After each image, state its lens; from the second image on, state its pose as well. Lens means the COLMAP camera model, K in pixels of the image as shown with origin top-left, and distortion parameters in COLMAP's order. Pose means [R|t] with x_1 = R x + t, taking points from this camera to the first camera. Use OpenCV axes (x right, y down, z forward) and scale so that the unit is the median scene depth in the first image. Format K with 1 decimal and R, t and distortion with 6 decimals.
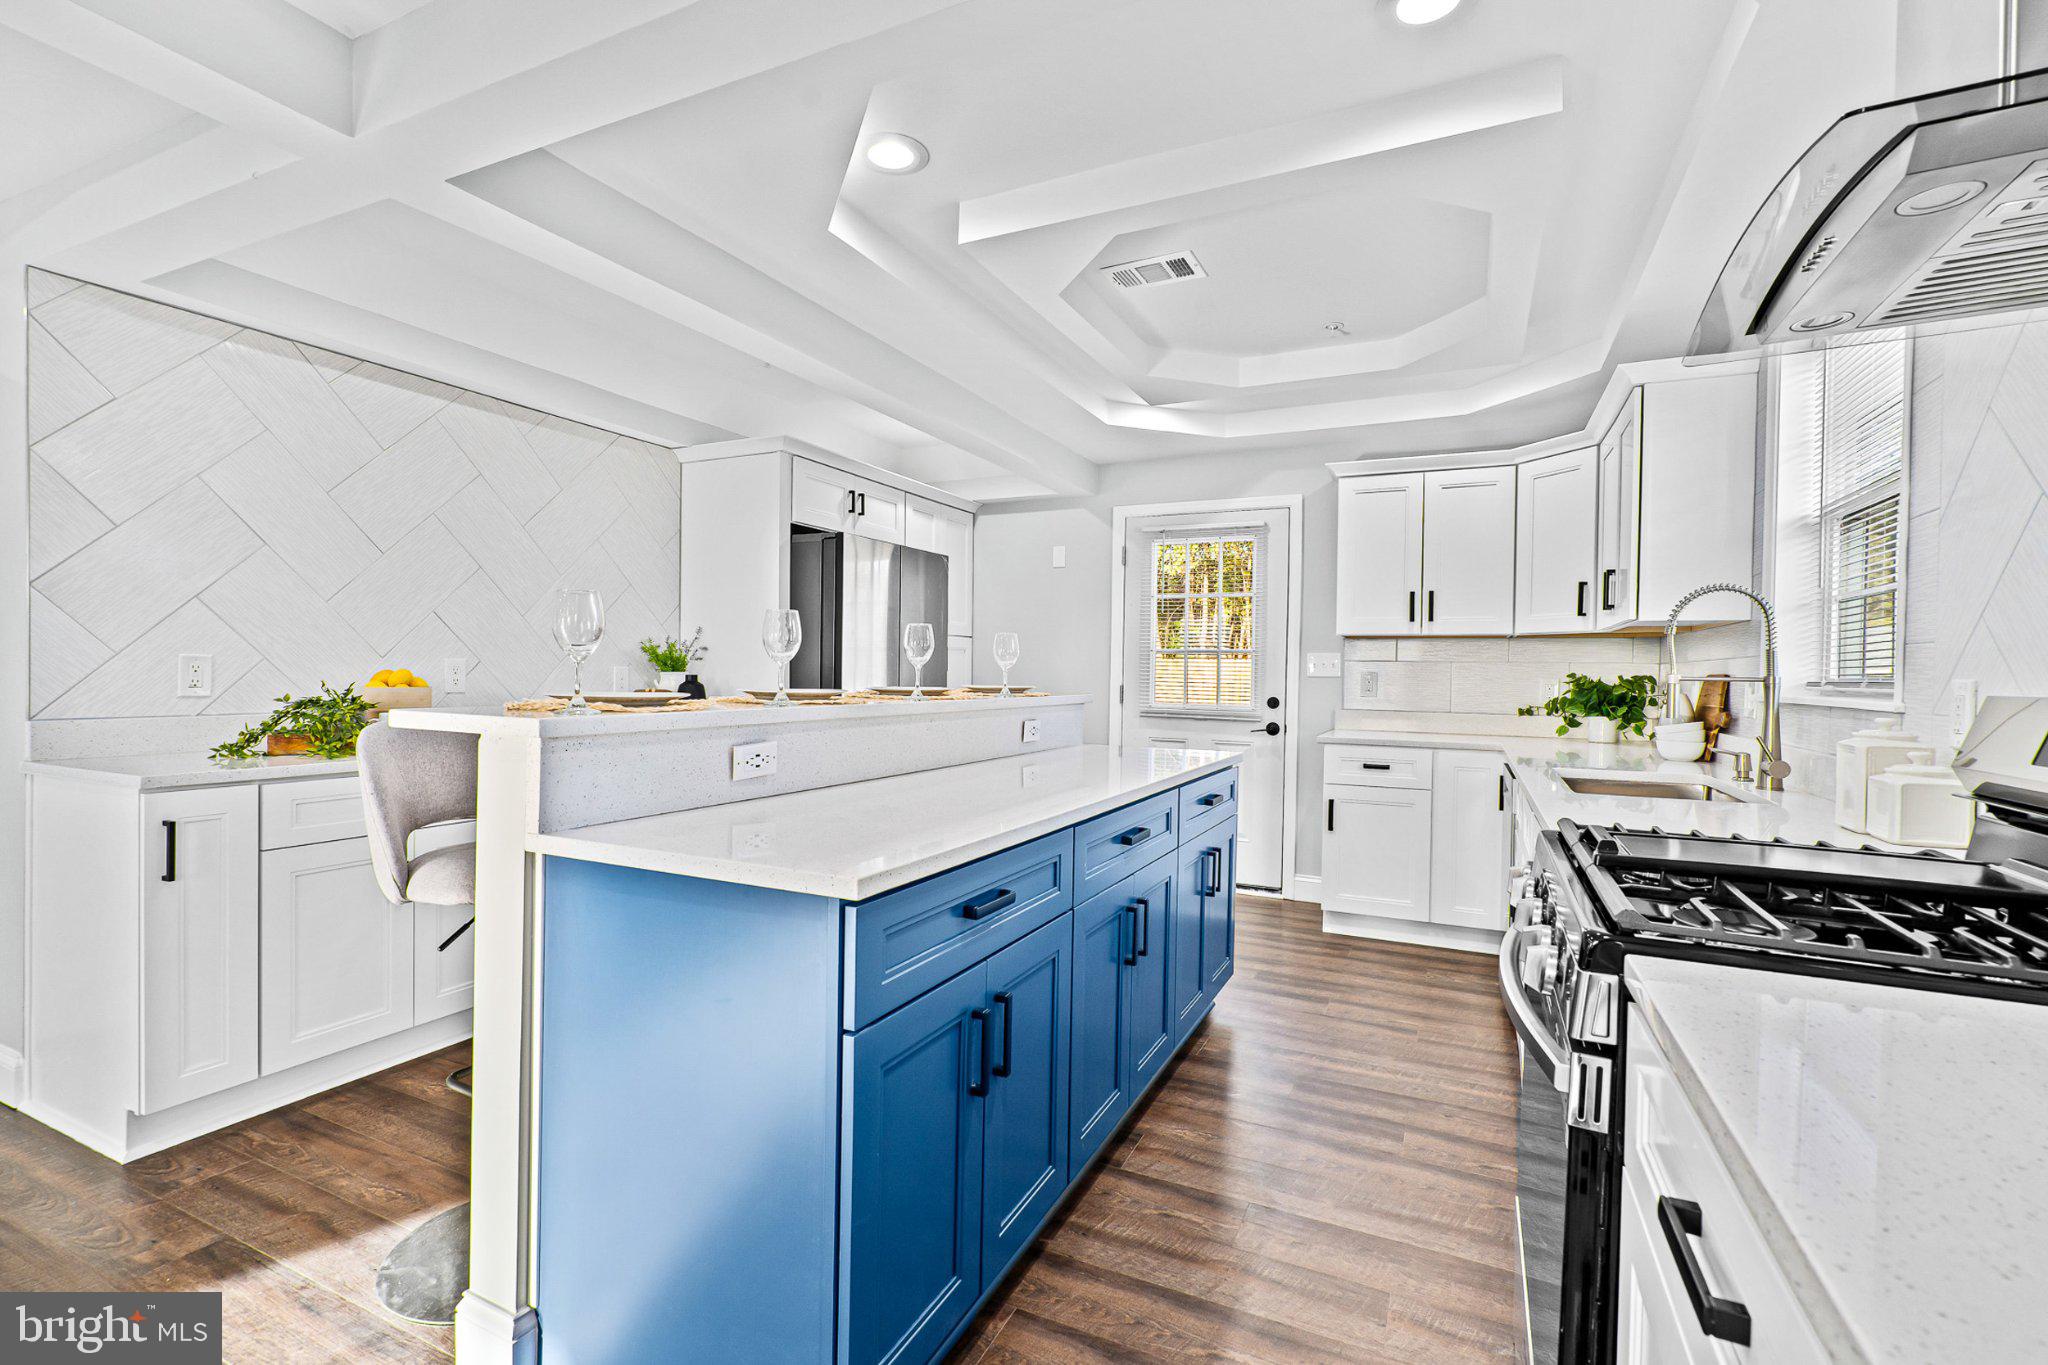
lens RADIAL K [[922.2, 0, 1019.7], [0, 922.2, 686.3], [0, 0, 1]] dist [-0.001941, 0.000053]
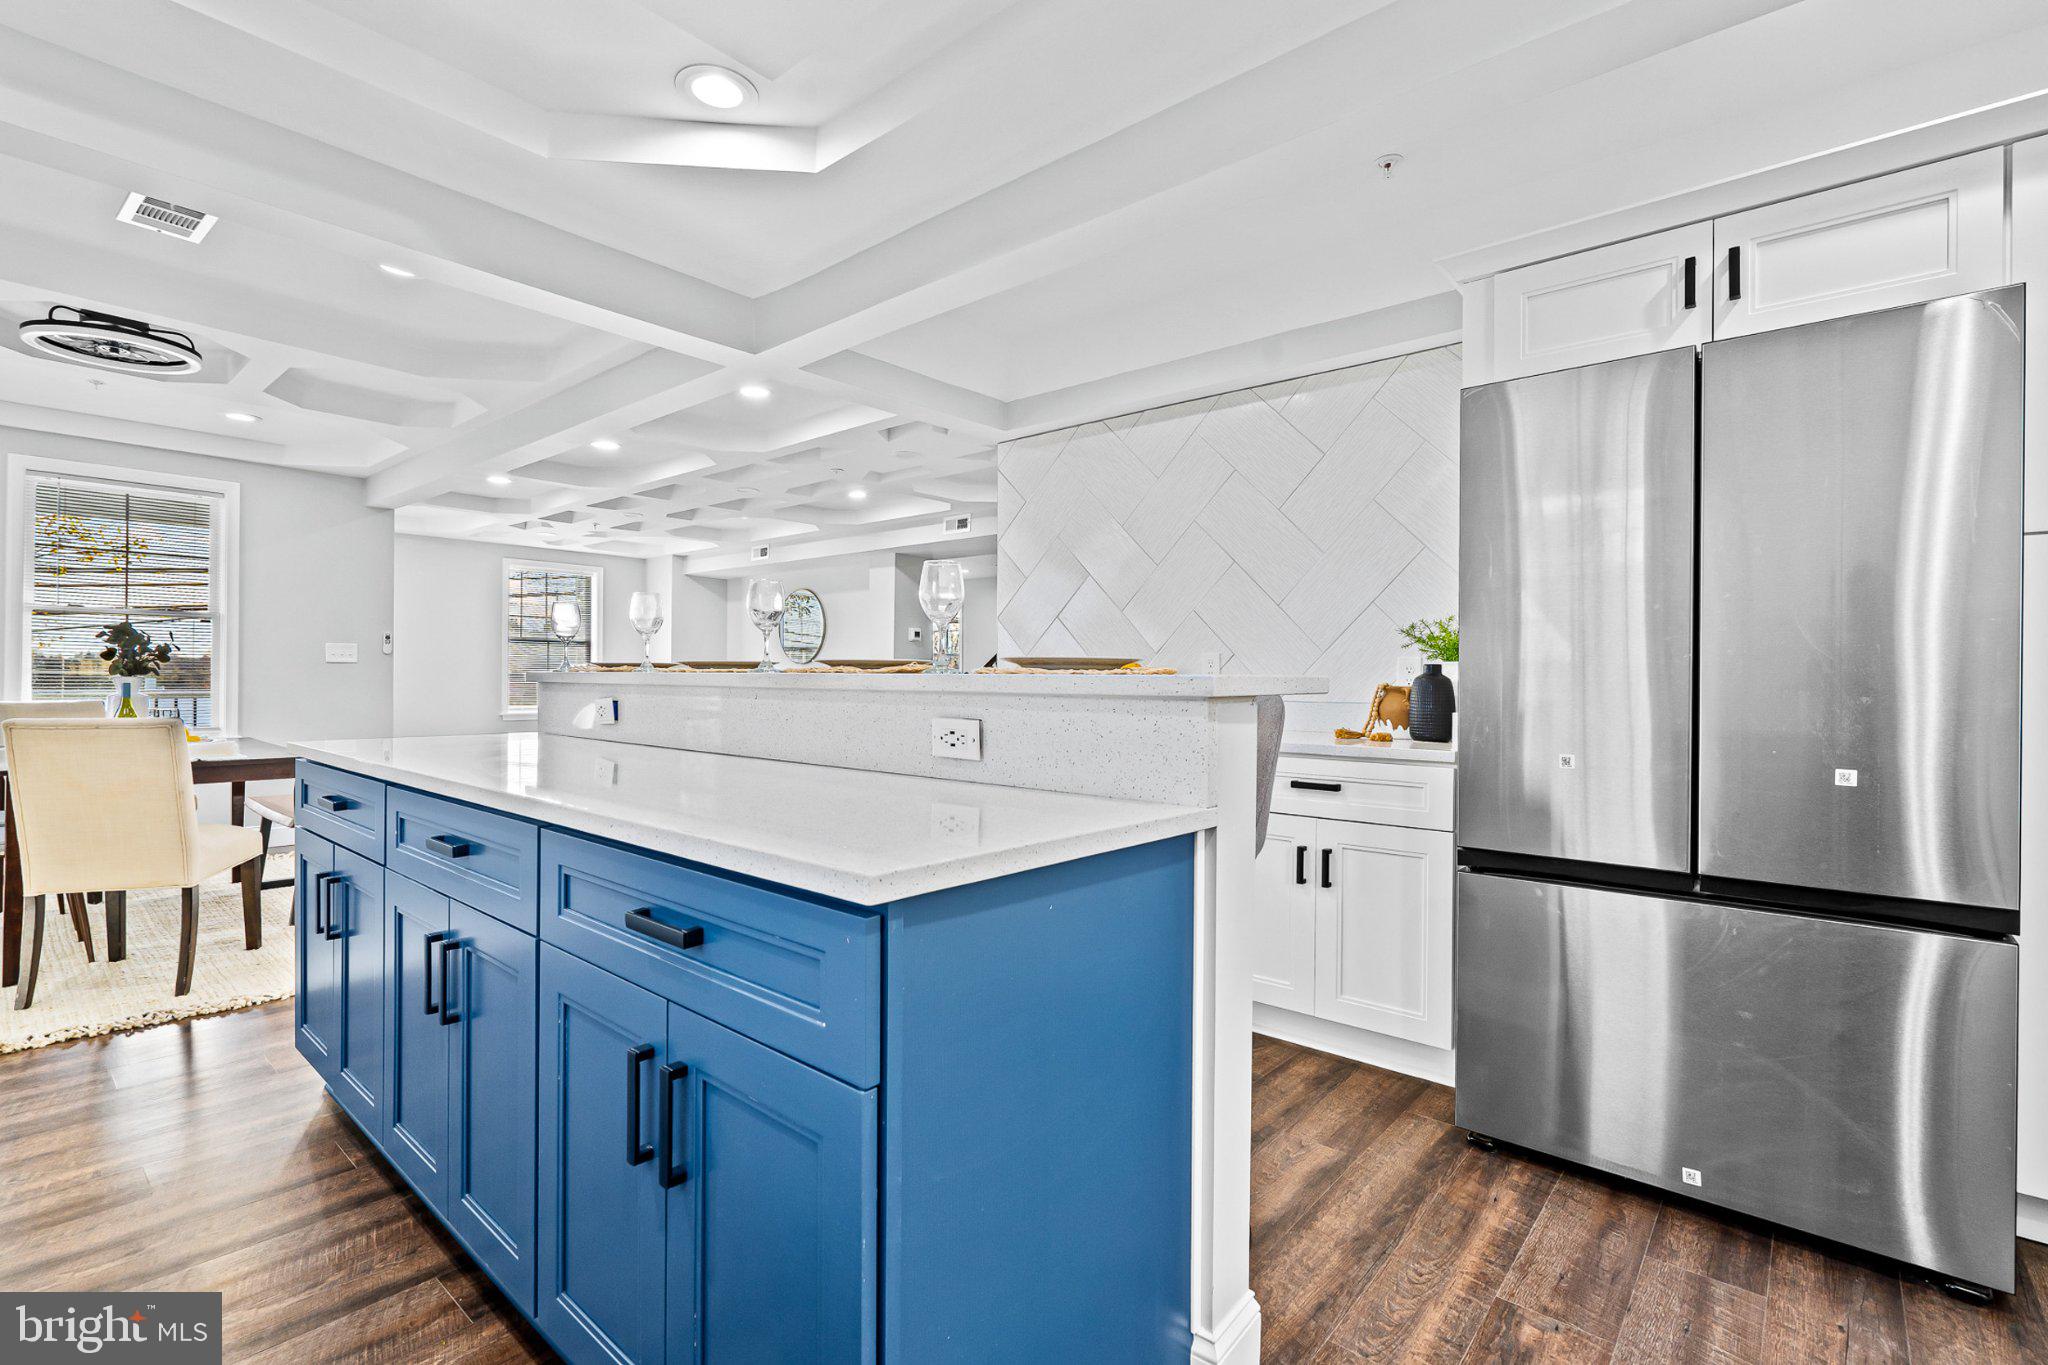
lens RADIAL K [[922.2, 0, 1019.7], [0, 922.2, 686.3], [0, 0, 1]] dist [-0.001941, 0.000053]
pose [[-0.257174, -0.012485, -0.966285, 0.688157], [-0.031607, 0.999490, -0.004502, 0.031048], [0.965848, 0.029384, -0.257437, 1.573820]]
